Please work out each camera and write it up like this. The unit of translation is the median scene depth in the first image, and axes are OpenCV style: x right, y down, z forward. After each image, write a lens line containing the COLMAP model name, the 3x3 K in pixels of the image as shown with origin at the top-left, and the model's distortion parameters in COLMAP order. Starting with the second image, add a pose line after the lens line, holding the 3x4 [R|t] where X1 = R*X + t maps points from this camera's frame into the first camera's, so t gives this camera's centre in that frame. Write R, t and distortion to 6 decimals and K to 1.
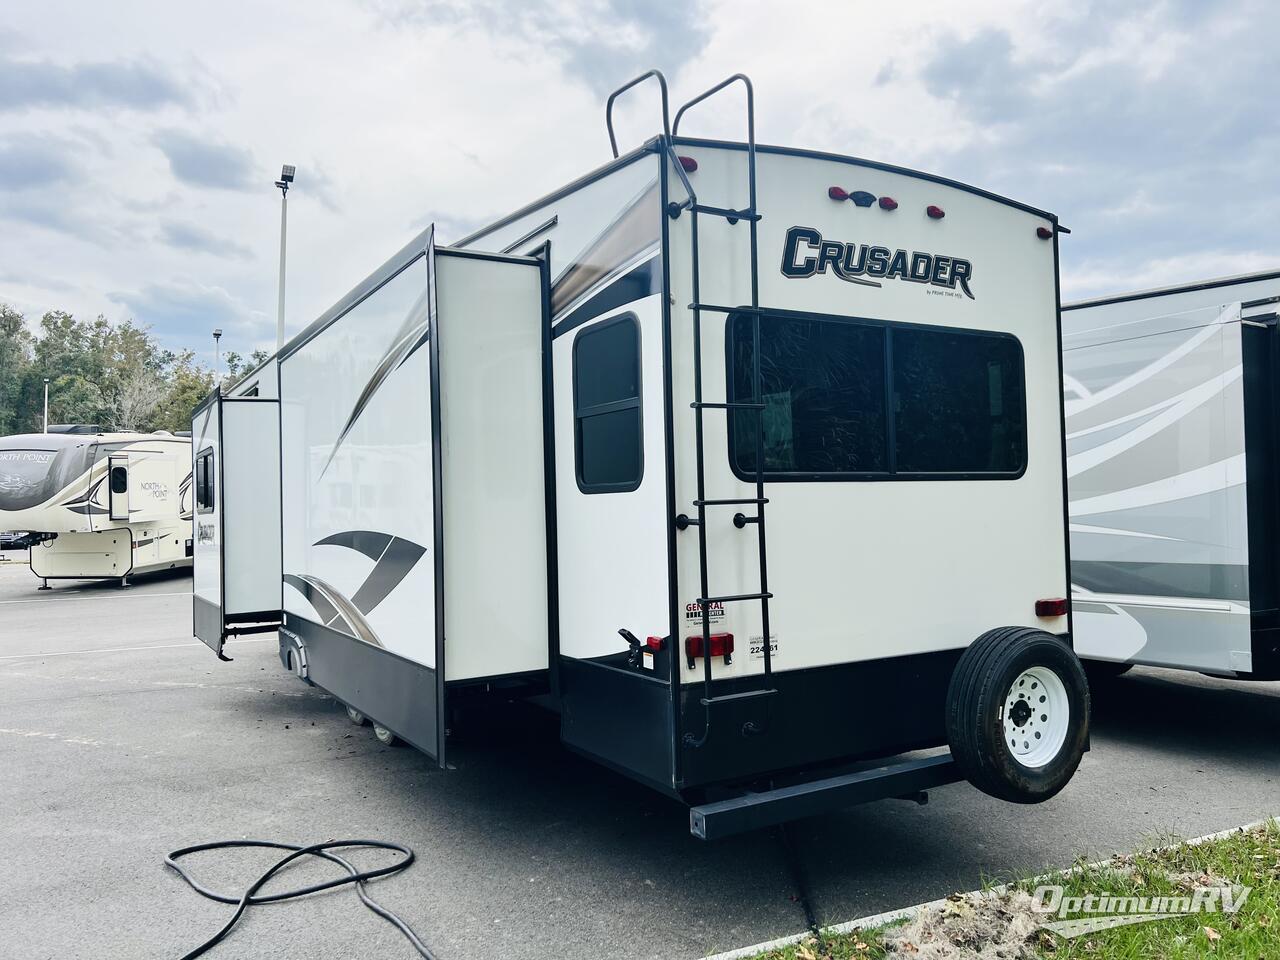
lens RADIAL K [[969.5, 0, 649.1], [0, 969.5, 480.6], [0, 0, 1]] dist [0.029187, -0.002397]
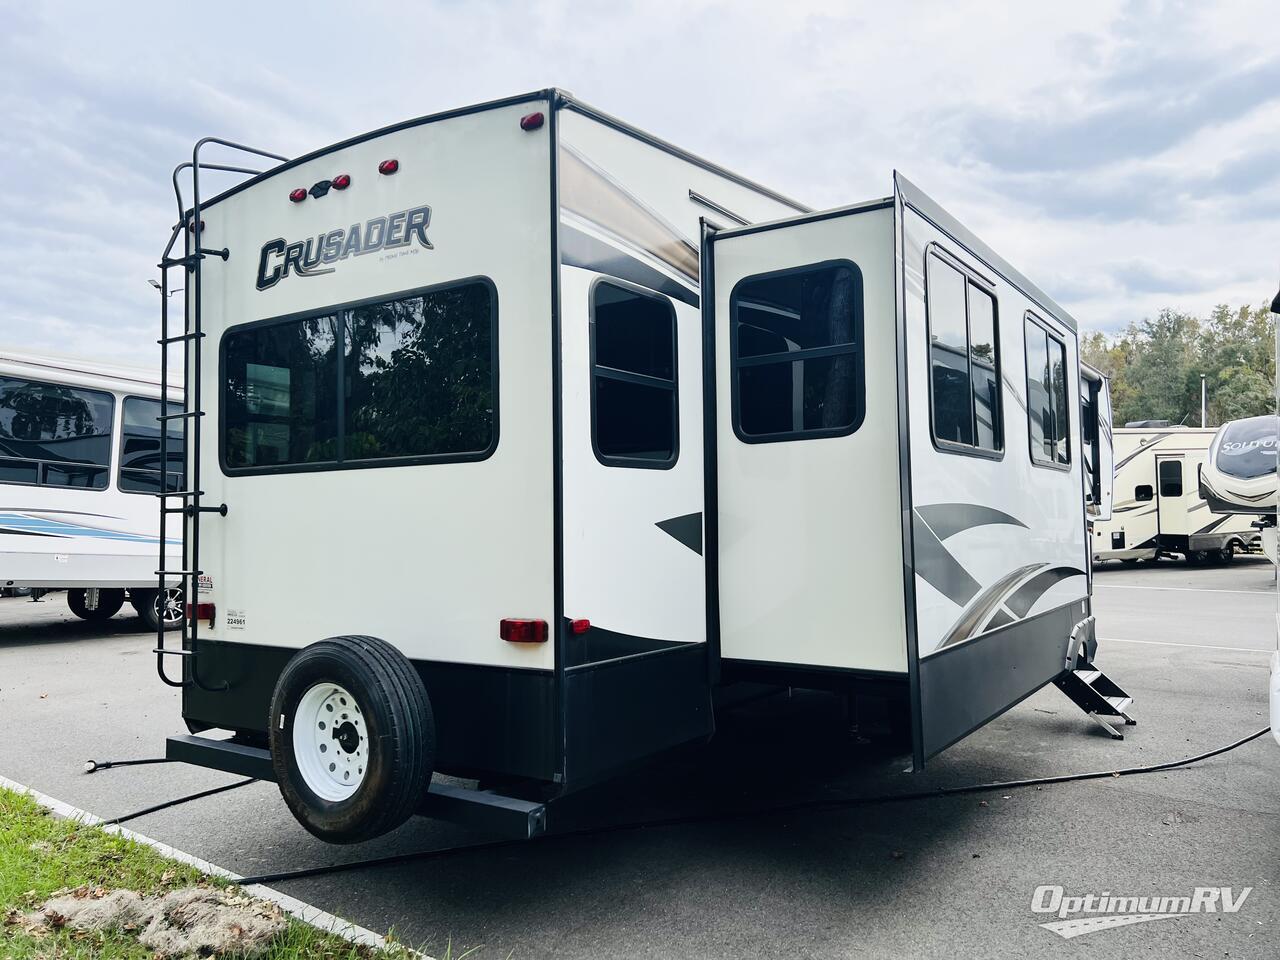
lens RADIAL K [[969.5, 0, 649.6], [0, 969.5, 476.5], [0, 0, 1]] dist [0.029187, -0.002397]
pose [[0.425662, -0.025612, -0.904520, 1.237273], [0.028658, 0.999479, -0.014814, 0.029760], [0.904428, -0.019616, 0.426174, 0.855933]]
